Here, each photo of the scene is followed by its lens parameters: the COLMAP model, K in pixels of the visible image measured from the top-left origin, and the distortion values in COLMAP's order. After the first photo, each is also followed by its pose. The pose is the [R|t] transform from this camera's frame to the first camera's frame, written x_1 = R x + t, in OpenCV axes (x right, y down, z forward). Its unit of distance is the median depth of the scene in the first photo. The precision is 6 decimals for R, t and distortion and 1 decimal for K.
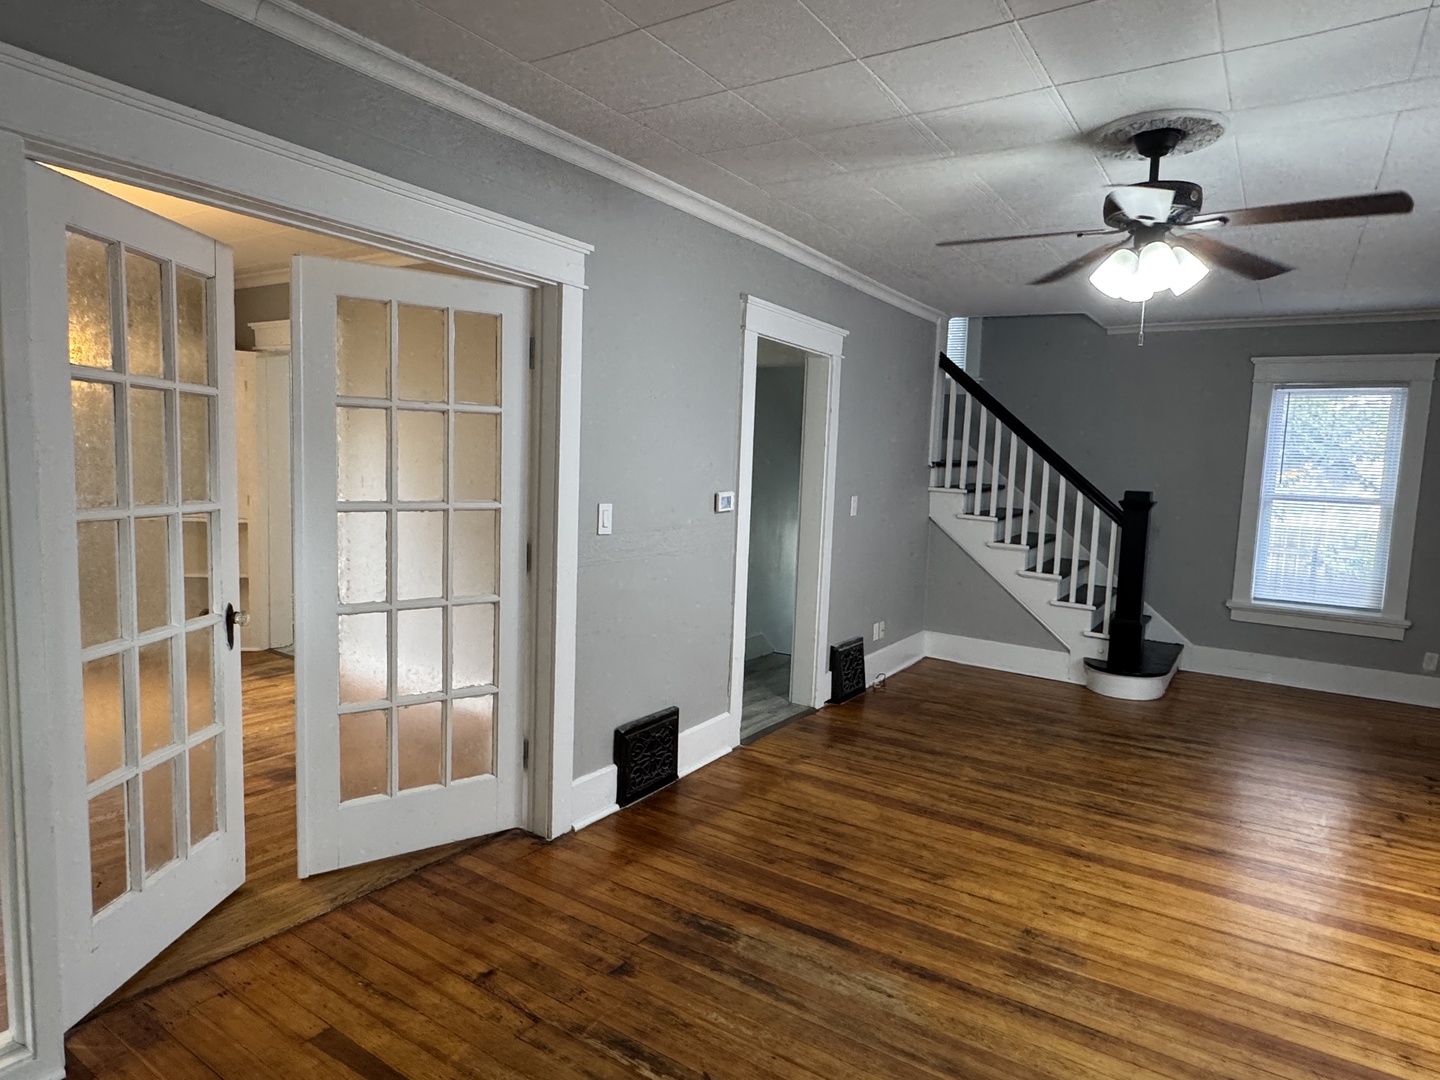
lens RADIAL K [[855.9, 0, 718.1], [0, 855.9, 543.4], [0, 0, 1]] dist [0.004863, -0.002884]
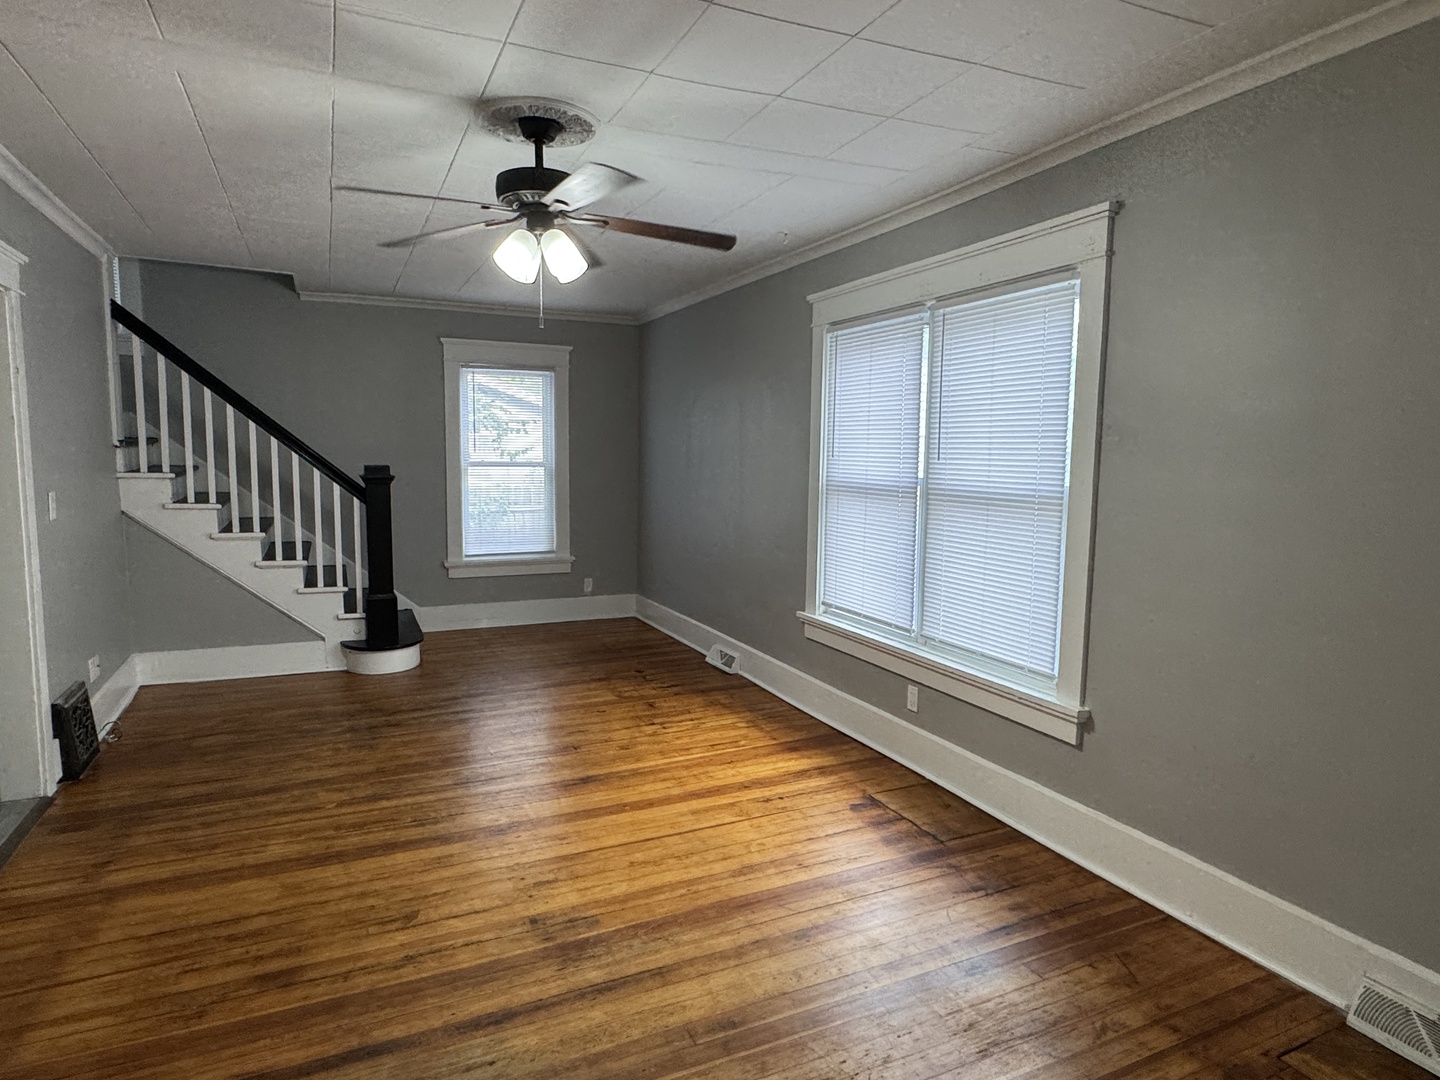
lens RADIAL K [[855.9, 0, 717.0], [0, 855.9, 539.4], [0, 0, 1]] dist [0.004863, -0.002884]
pose [[0.527829, -0.121734, 0.840581, -0.230611], [0.094925, 0.991930, 0.084047, -0.033854], [-0.844029, 0.035430, 0.535126, 0.215483]]
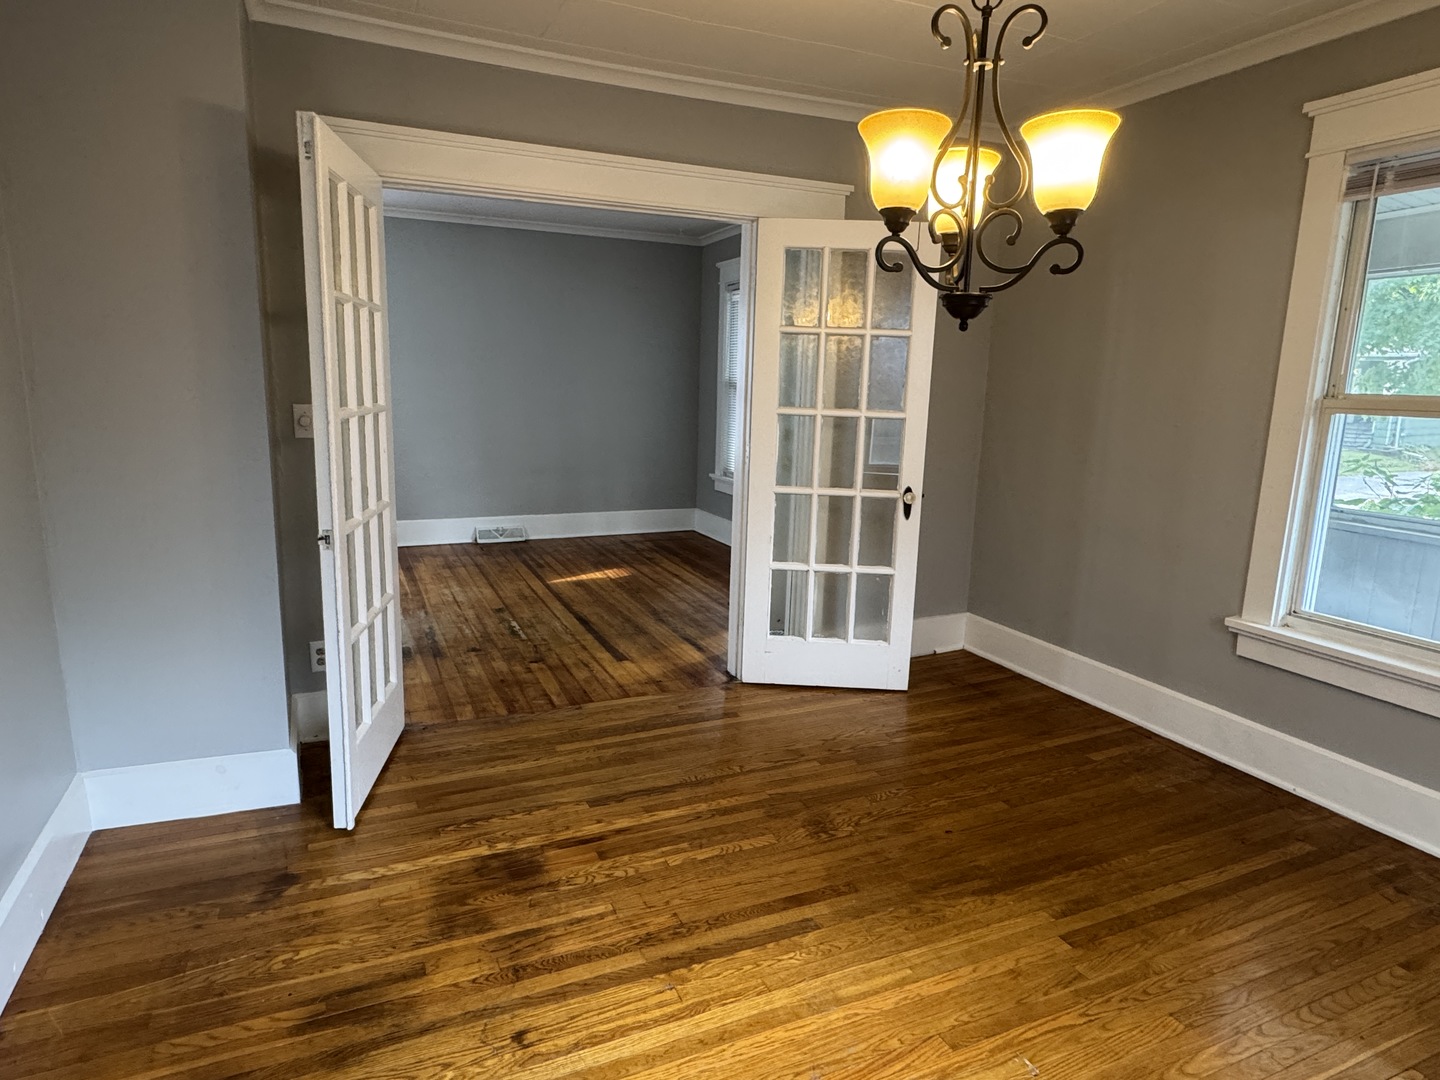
lens RADIAL K [[855.9, 0, 717.2], [0, 855.9, 538.4], [0, 0, 1]] dist [0.004863, -0.002884]
pose [[-0.846396, -0.149045, 0.511272, -1.007850], [0.004118, 0.958178, 0.286142, -0.166017], [-0.532538, 0.244295, -0.810385, 1.507388]]
